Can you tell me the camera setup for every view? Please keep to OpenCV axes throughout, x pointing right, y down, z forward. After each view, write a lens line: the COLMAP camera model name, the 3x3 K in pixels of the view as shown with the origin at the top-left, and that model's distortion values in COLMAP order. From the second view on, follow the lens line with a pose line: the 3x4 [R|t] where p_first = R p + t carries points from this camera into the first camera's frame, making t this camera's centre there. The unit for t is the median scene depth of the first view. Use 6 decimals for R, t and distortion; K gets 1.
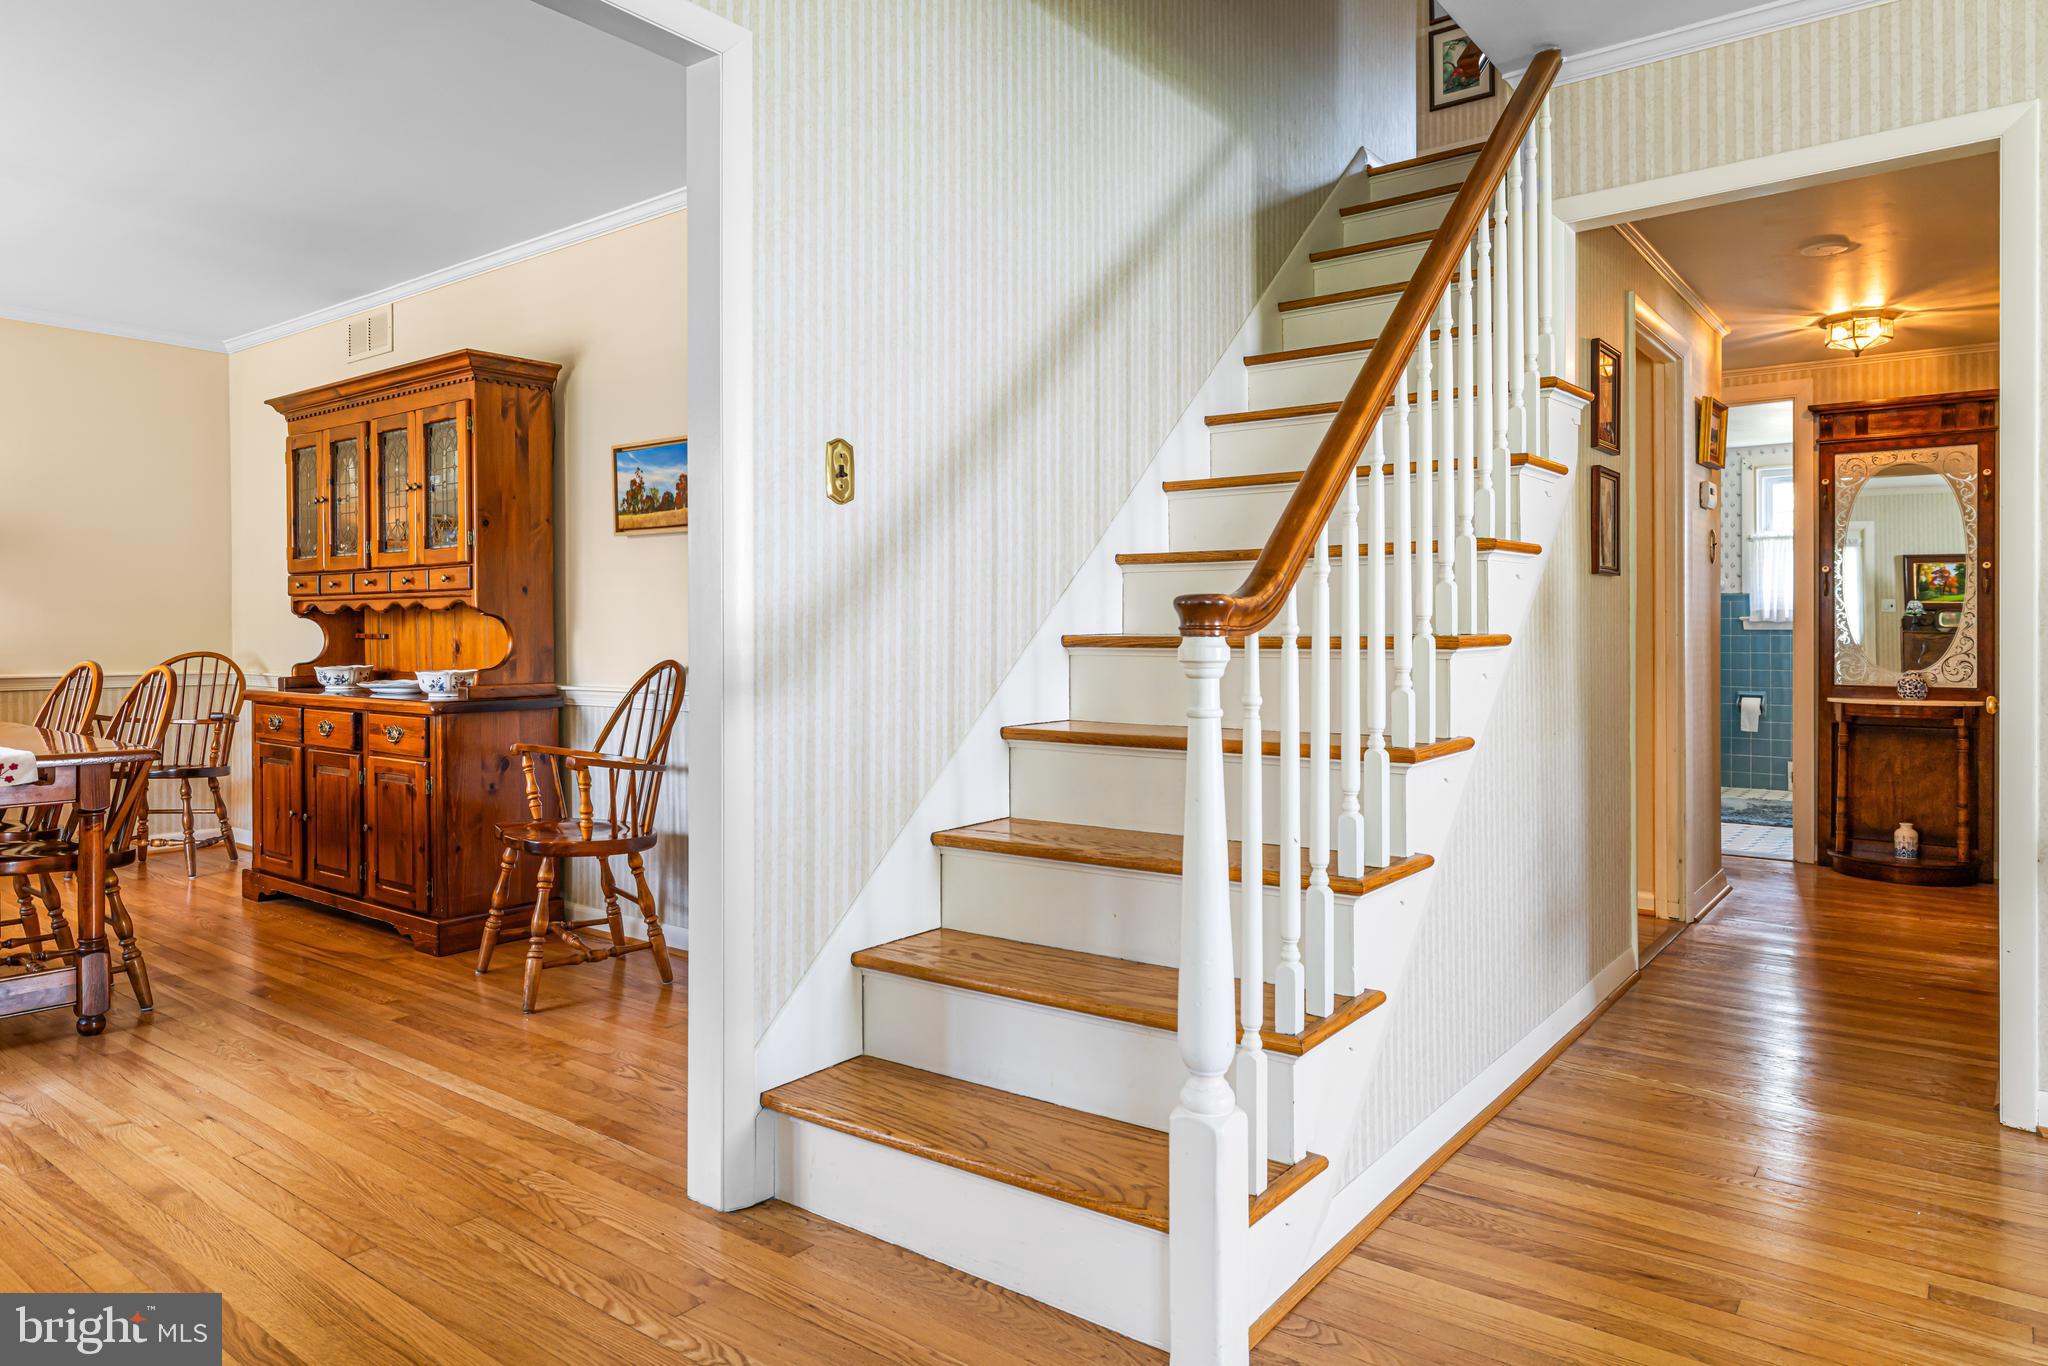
lens RADIAL K [[1278.2, 0, 1028.4], [0, 1278.2, 629.8], [0, 0, 1]] dist [0.001220, -0.000077]
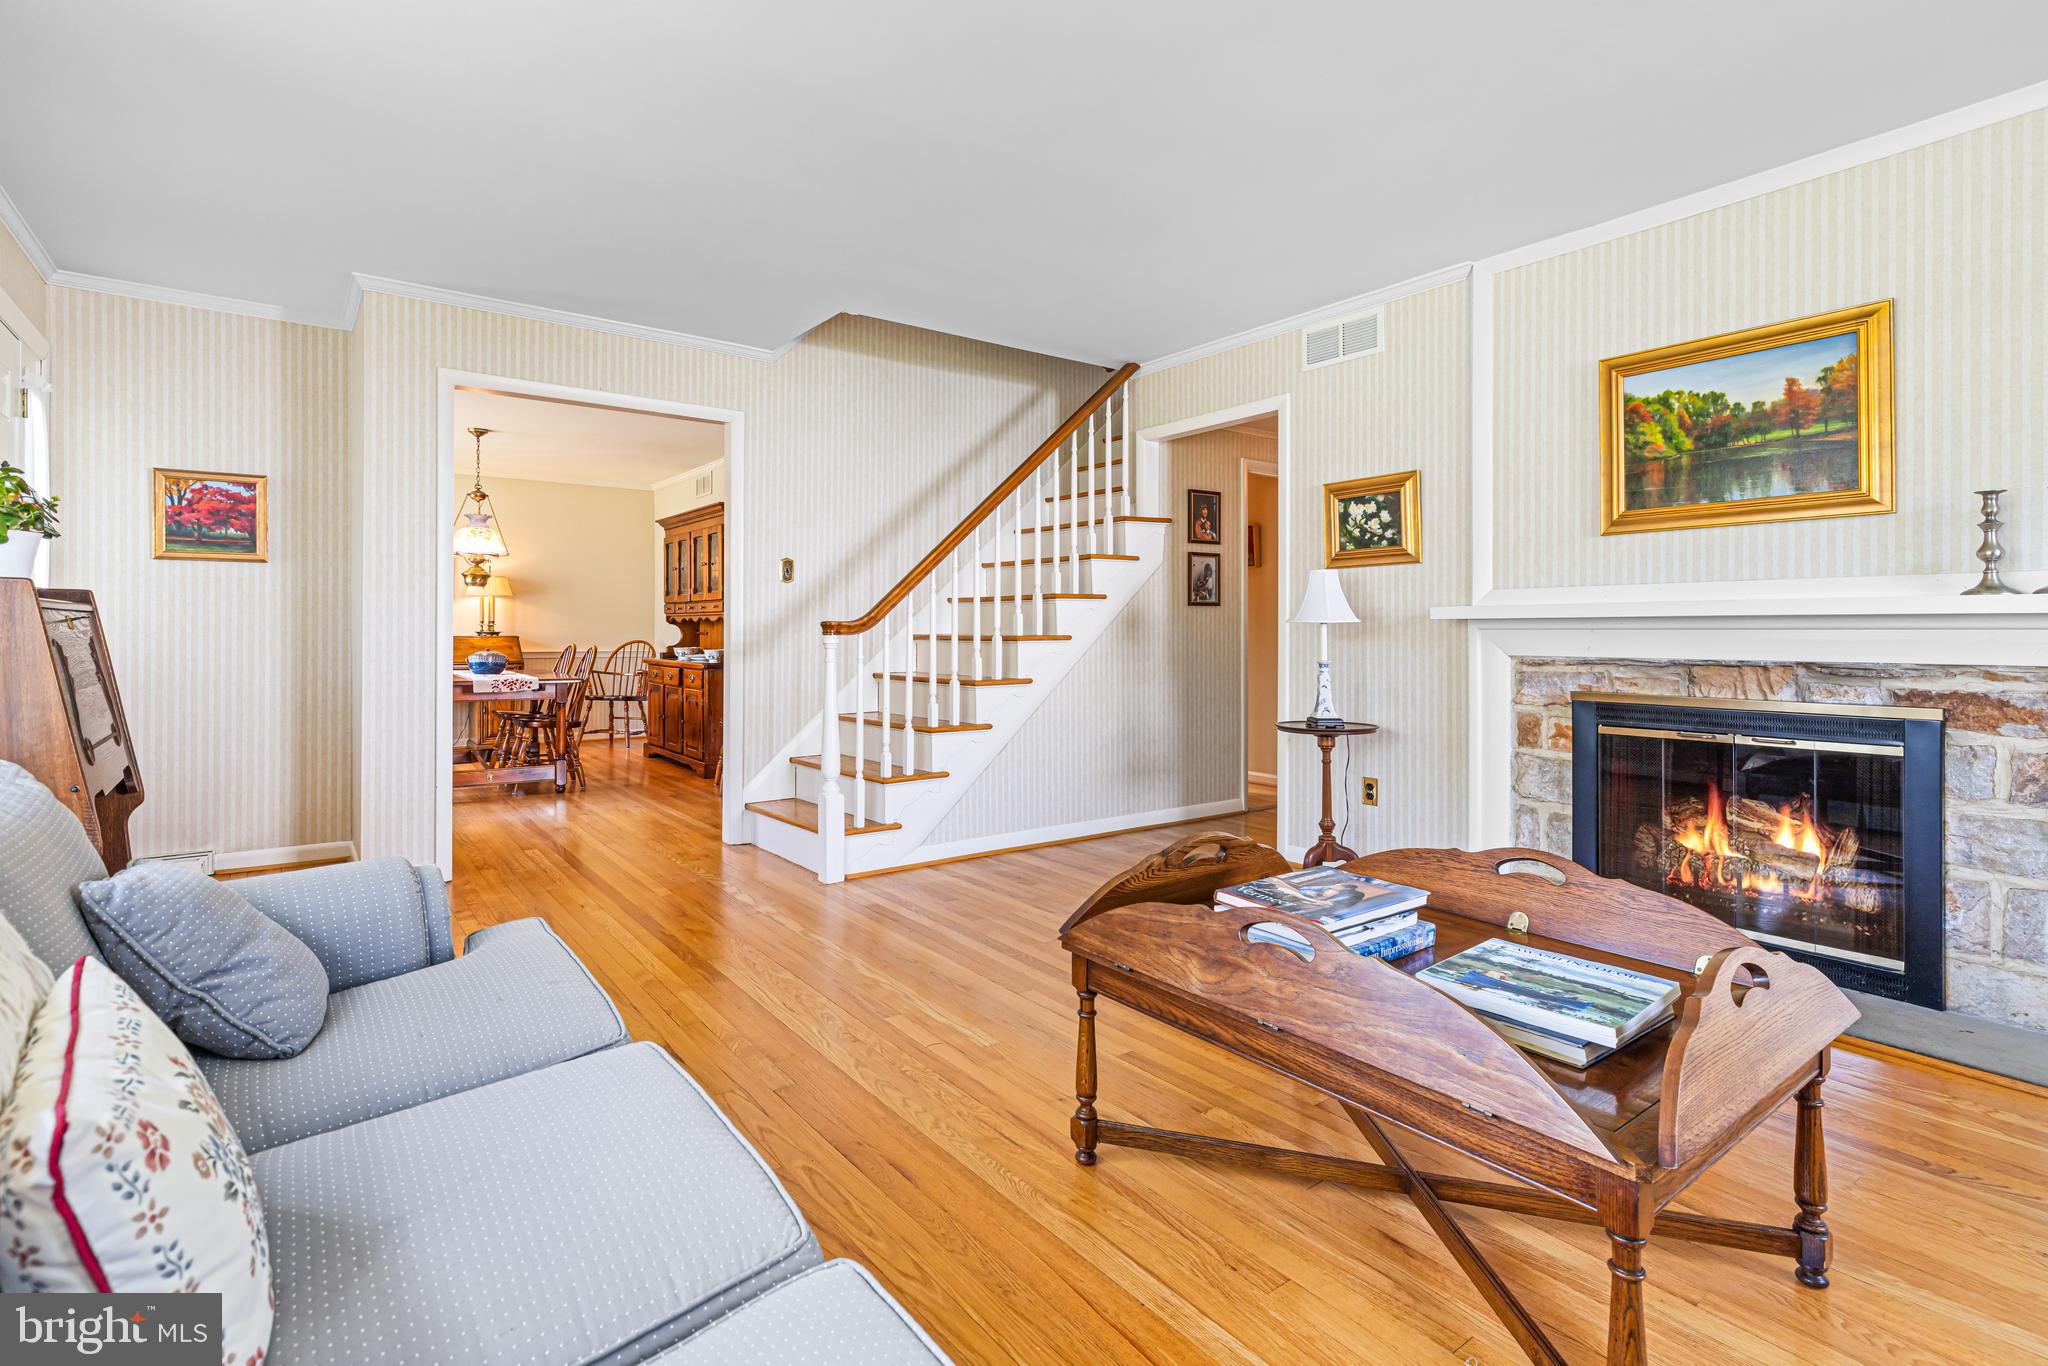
lens RADIAL K [[967.9, 0, 1032.3], [0, 967.9, 631.3], [0, 0, 1]] dist [0.000323, 0.000571]
pose [[0.965790, 0.006183, -0.259252, 0.557904], [-0.006241, 0.999980, 0.000599, -0.003258], [0.259250, 0.001040, 0.965810, -0.502821]]
